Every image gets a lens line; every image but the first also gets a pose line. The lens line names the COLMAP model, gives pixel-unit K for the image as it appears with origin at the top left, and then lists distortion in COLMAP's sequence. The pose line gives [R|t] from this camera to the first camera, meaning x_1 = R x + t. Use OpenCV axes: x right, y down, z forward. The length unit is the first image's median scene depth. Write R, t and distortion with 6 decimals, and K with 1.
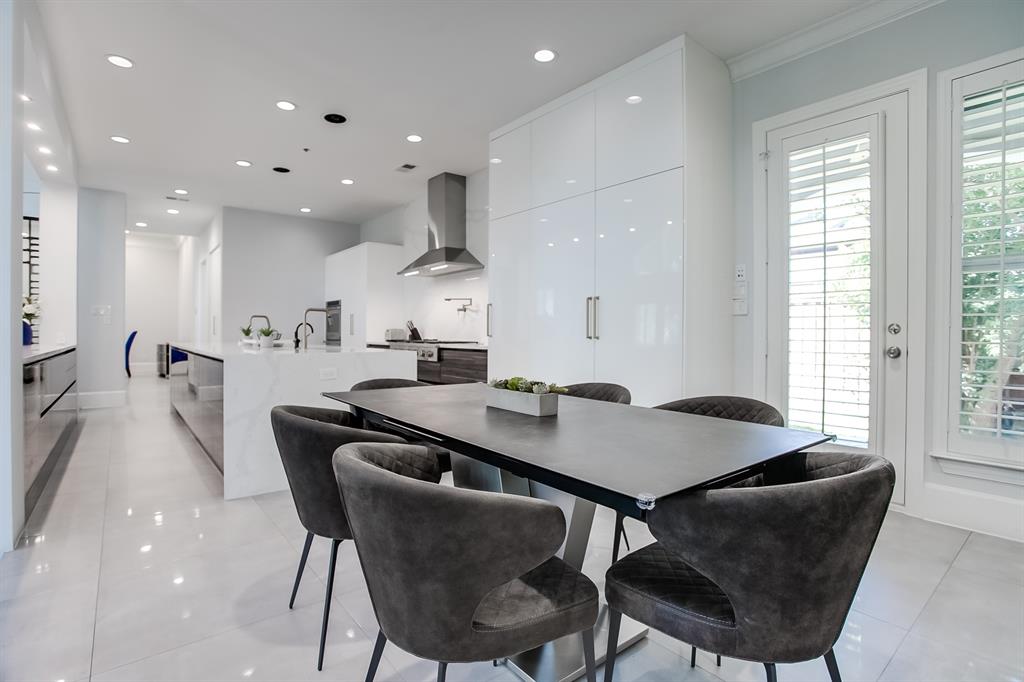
lens RADIAL K [[495.7, 0, 496.2], [0, 495.7, 336.9], [0, 0, 1]] dist [-0.021842, 0.001042]
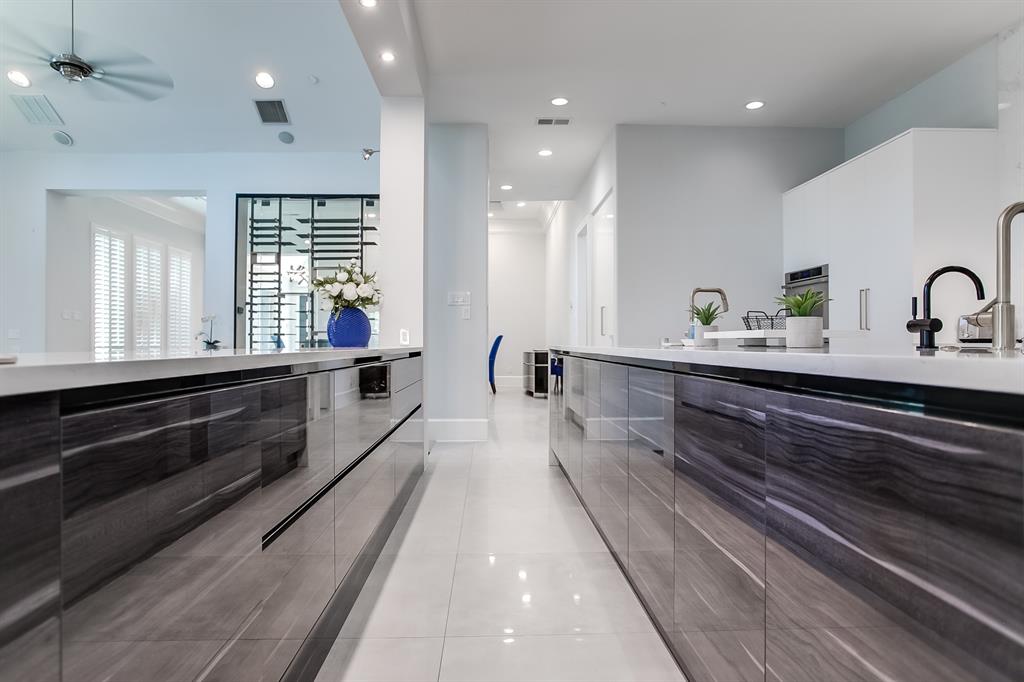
lens RADIAL K [[610.2, 0, 508.4], [0, 610.2, 341.8], [0, 0, 1]] dist [-0.008653, -0.000821]
pose [[0.813102, -0.005249, -0.582098, -0.213318], [-0.000345, 0.999955, -0.009498, 0.011456], [0.582121, 0.007923, 0.813063, 0.288819]]
